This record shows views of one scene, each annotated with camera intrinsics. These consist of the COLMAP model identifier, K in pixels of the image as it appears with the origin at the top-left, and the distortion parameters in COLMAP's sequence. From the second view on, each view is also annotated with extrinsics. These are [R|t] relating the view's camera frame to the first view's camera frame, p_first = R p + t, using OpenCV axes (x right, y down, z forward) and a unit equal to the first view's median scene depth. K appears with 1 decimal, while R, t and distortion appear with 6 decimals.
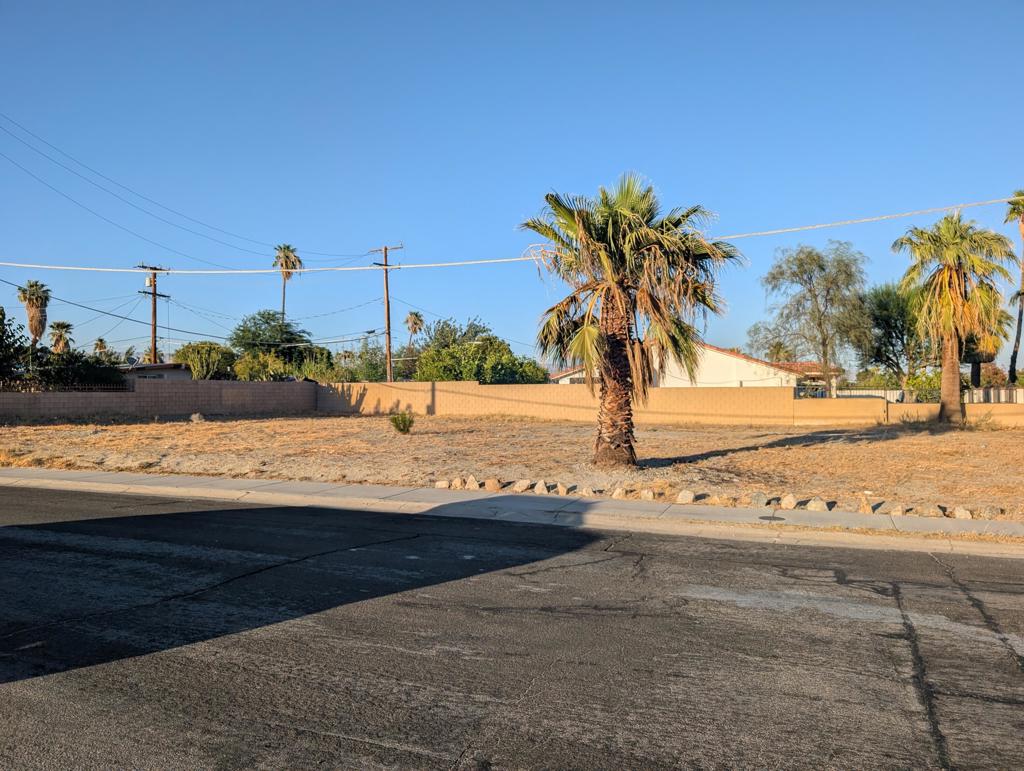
lens RADIAL K [[708.9, 0, 508.7], [0, 708.9, 383.3], [0, 0, 1]] dist [-0.000433, -0.006334]
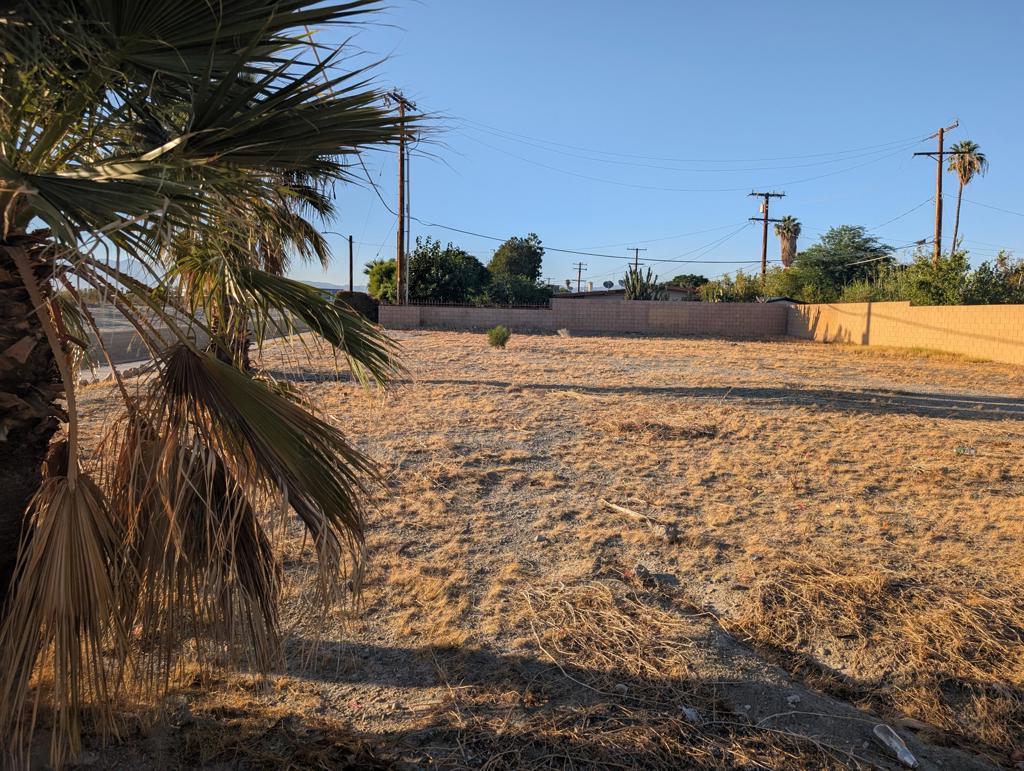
lens RADIAL K [[708.9, 0, 508.7], [0, 708.9, 383.3], [0, 0, 1]] dist [-0.000433, -0.006334]
pose [[0.486299, 0.098843, -0.868184, 0.361831], [-0.011414, 0.994215, 0.106799, 0.006524], [0.873718, -0.042027, 0.484614, 0.262246]]
